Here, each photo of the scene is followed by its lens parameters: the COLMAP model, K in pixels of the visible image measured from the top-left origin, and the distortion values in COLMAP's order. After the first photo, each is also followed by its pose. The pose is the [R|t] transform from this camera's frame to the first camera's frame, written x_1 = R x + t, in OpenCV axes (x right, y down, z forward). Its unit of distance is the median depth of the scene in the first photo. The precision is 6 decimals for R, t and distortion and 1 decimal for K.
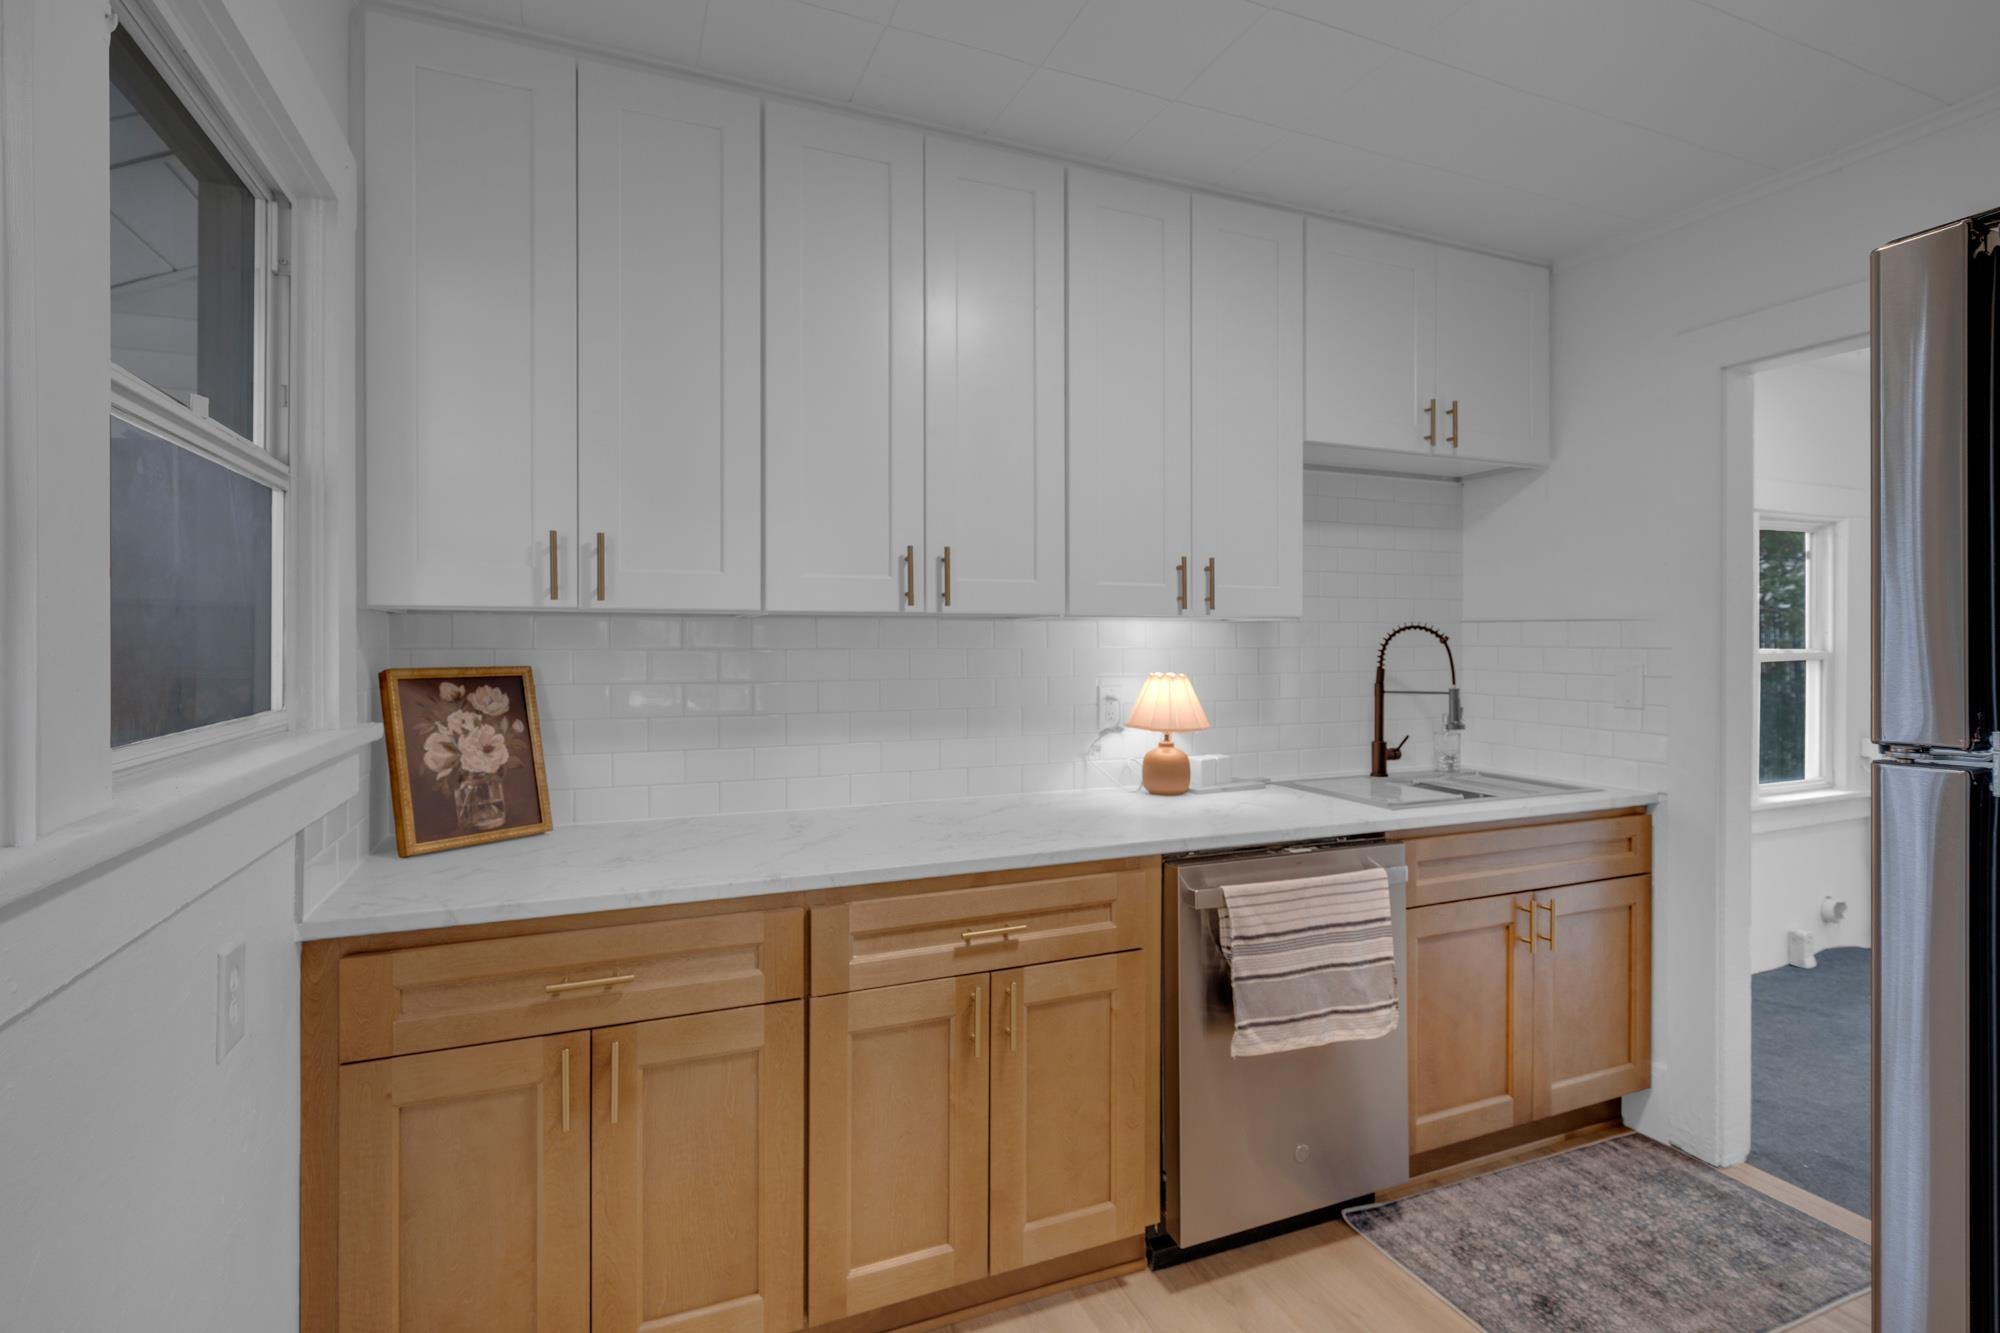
lens RADIAL K [[937.7, 0, 996.3], [0, 937.7, 649.4], [0, 0, 1]] dist [0.001206, 0.000027]
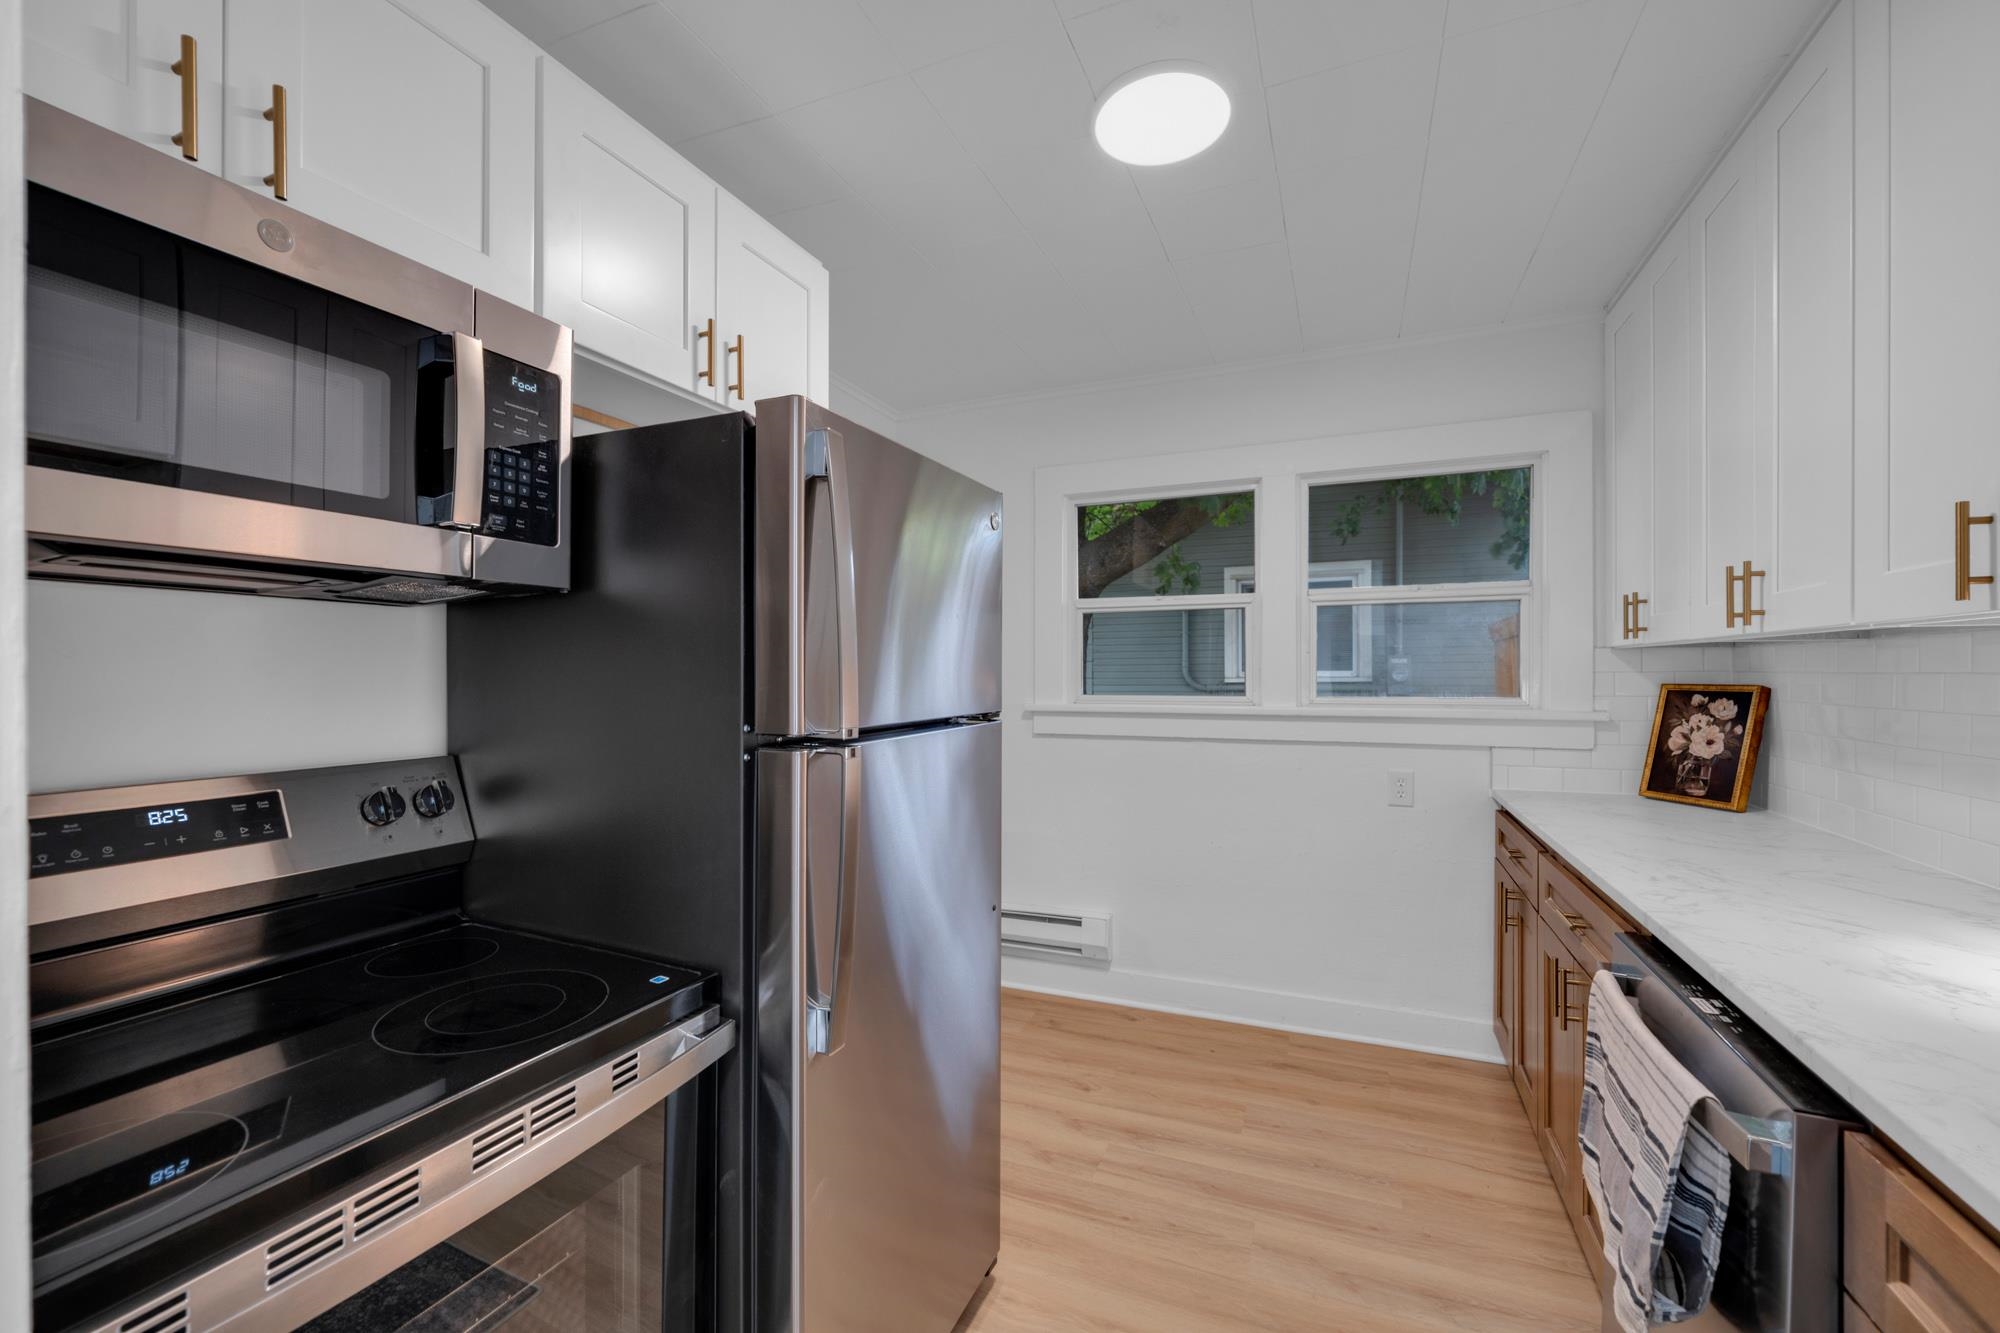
lens RADIAL K [[823.9, 0, 992.3], [0, 823.9, 668.2], [0, 0, 1]] dist [0.000798, 0.000020]
pose [[-0.725250, -0.002109, -0.688482, 1.109163], [-0.002416, 0.999997, -0.000518, -0.002859], [0.688481, 0.001288, -0.725253, 1.155289]]
